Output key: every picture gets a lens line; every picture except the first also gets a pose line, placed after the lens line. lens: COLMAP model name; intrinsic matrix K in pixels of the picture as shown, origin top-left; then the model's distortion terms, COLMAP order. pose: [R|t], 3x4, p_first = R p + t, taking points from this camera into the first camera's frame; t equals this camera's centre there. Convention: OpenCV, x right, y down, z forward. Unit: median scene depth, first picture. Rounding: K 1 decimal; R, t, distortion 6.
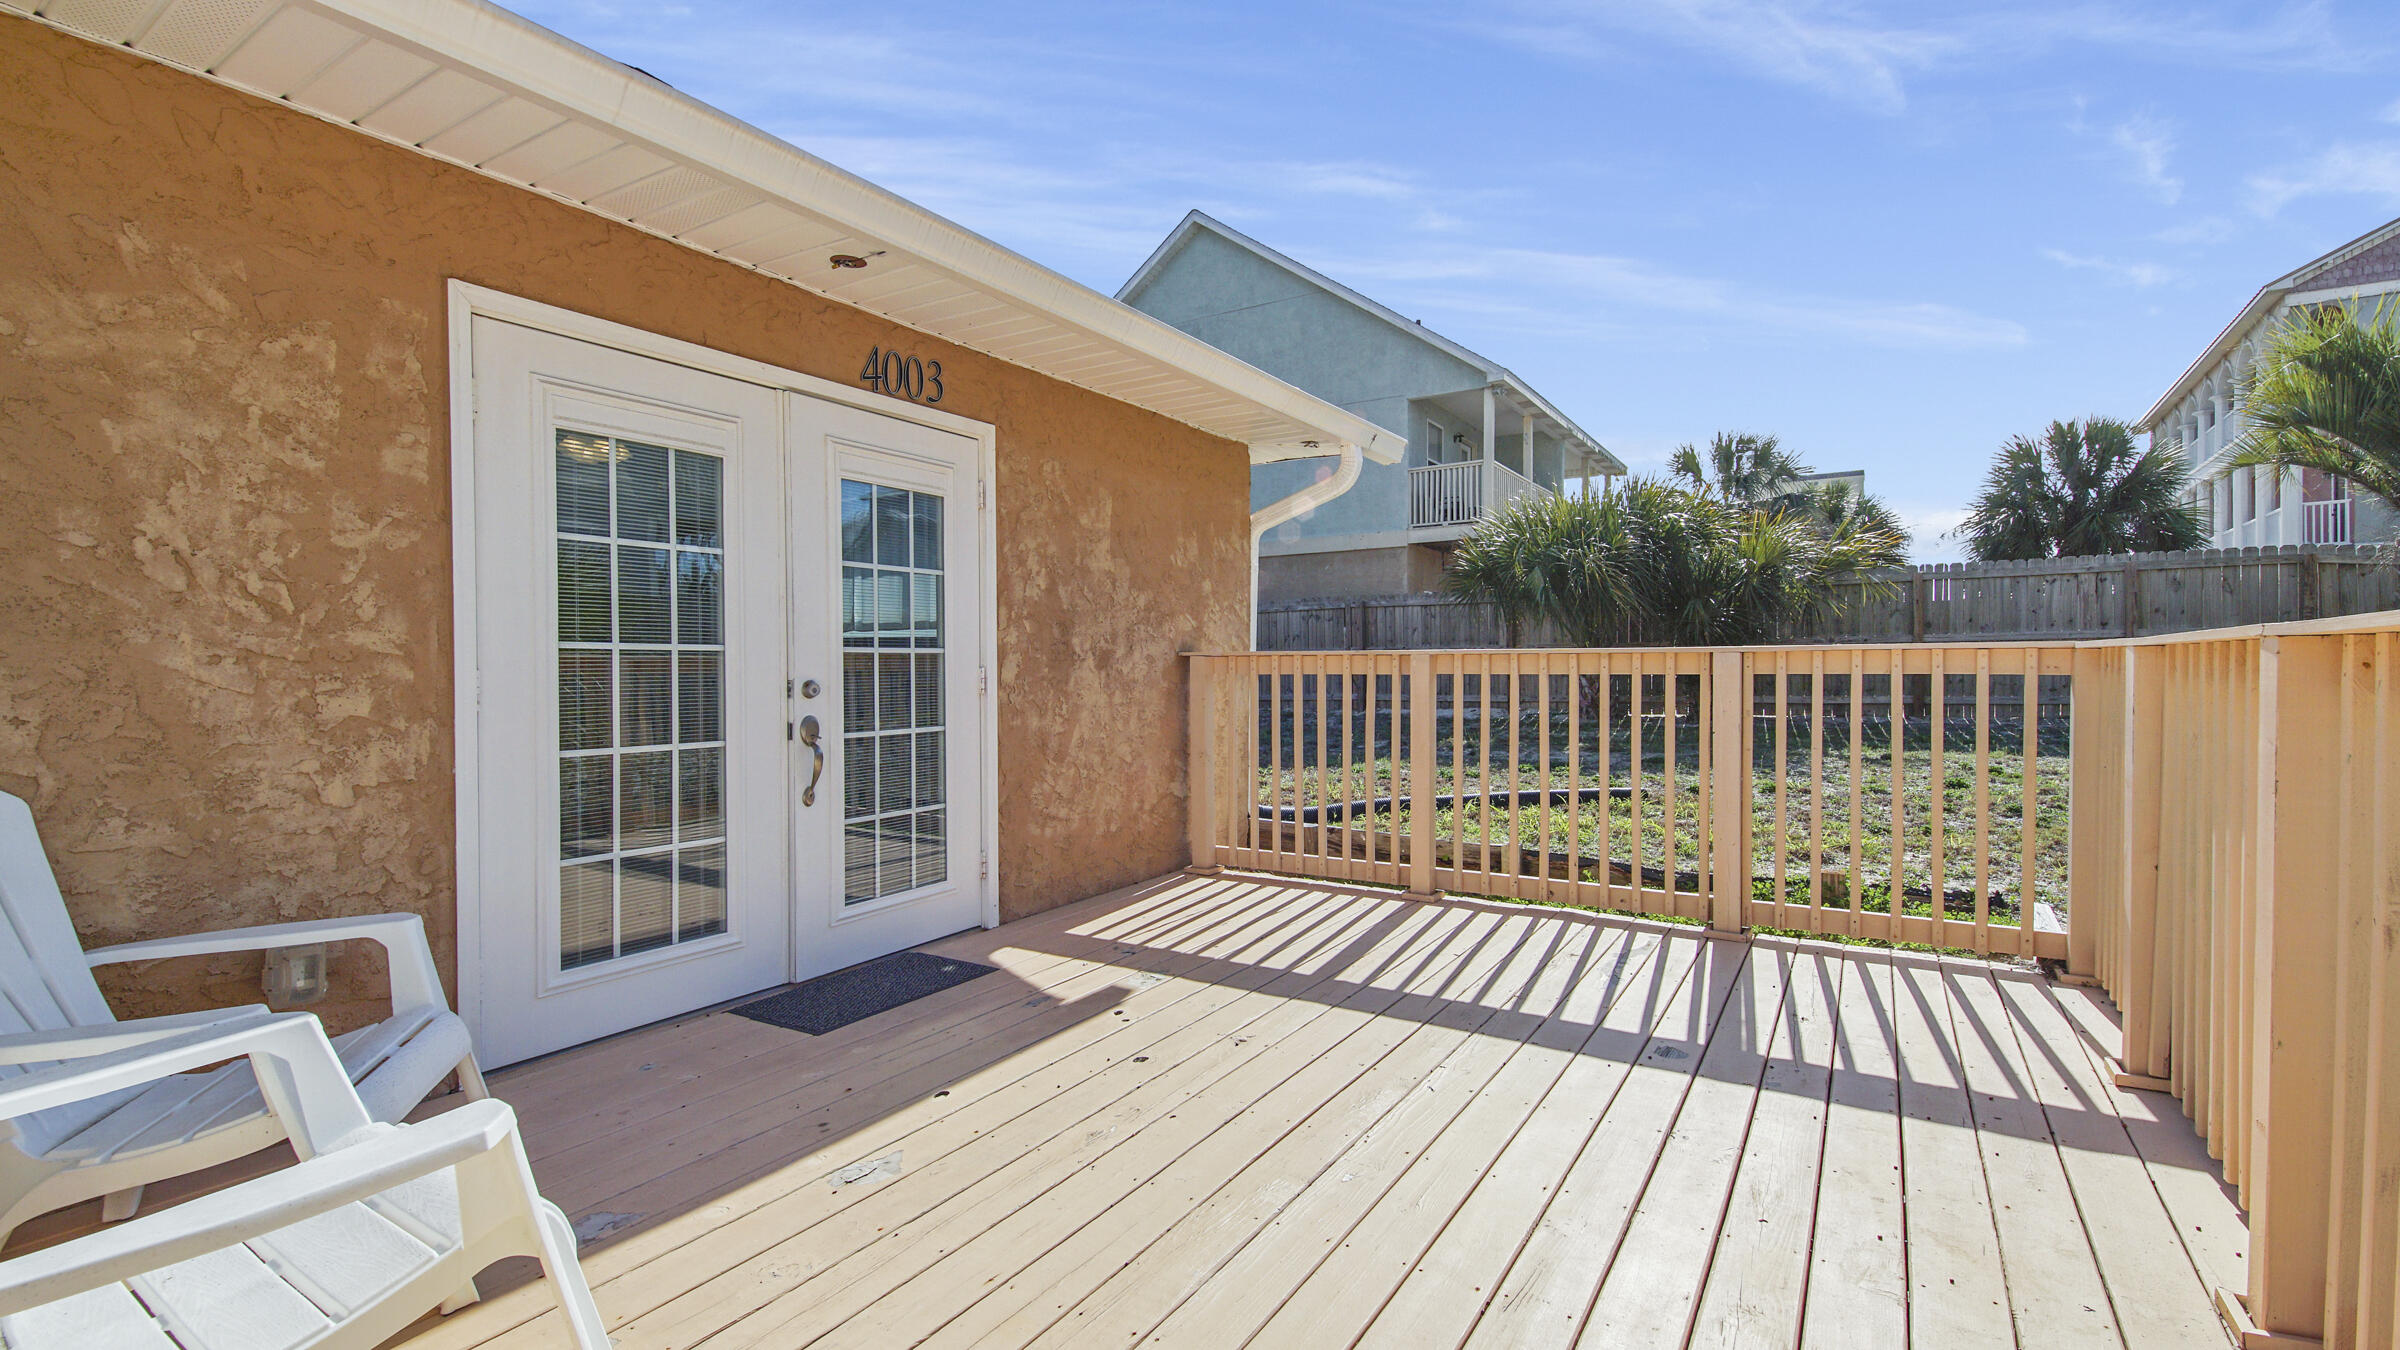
lens RADIAL K [[1062.6, 0, 1211.6], [0, 1062.6, 656.0], [0, 0, 1]] dist [-0.000905, -0.000415]
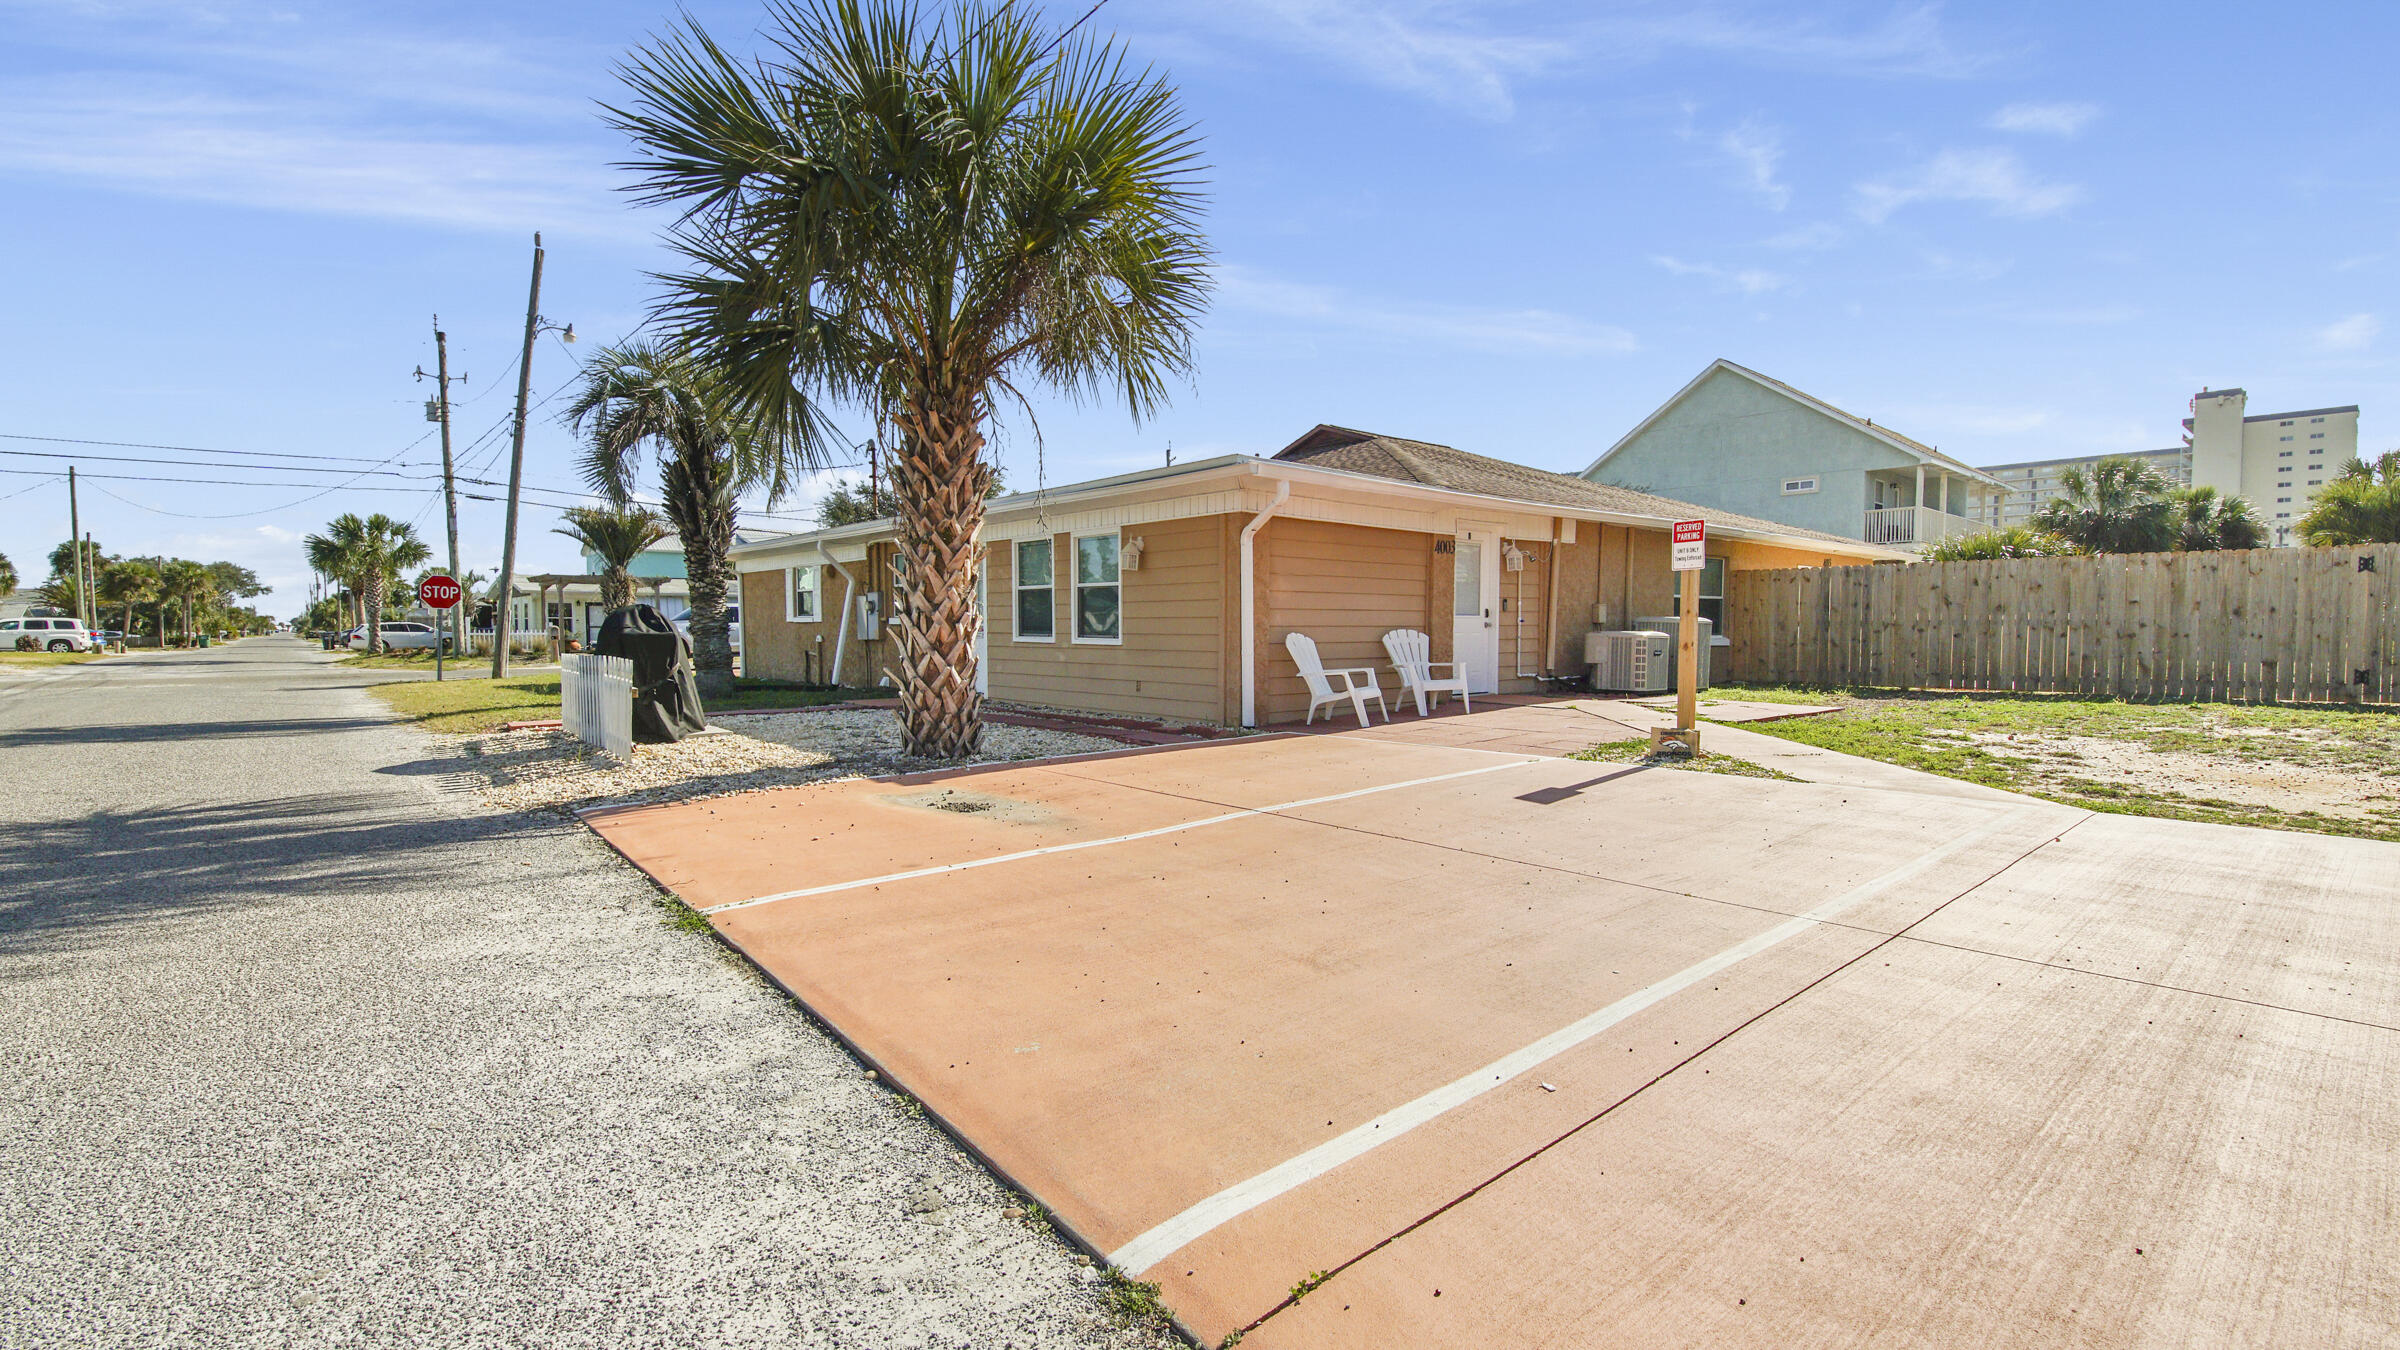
lens RADIAL K [[1062.6, 0, 1211.6], [0, 1062.6, 656.0], [0, 0, 1]] dist [-0.000905, -0.000415]
pose [[0.957502, 0.007804, -0.288320, -0.237906], [0.002681, 0.999350, 0.035955, -0.004595], [0.288413, -0.035200, 0.956859, -0.695761]]
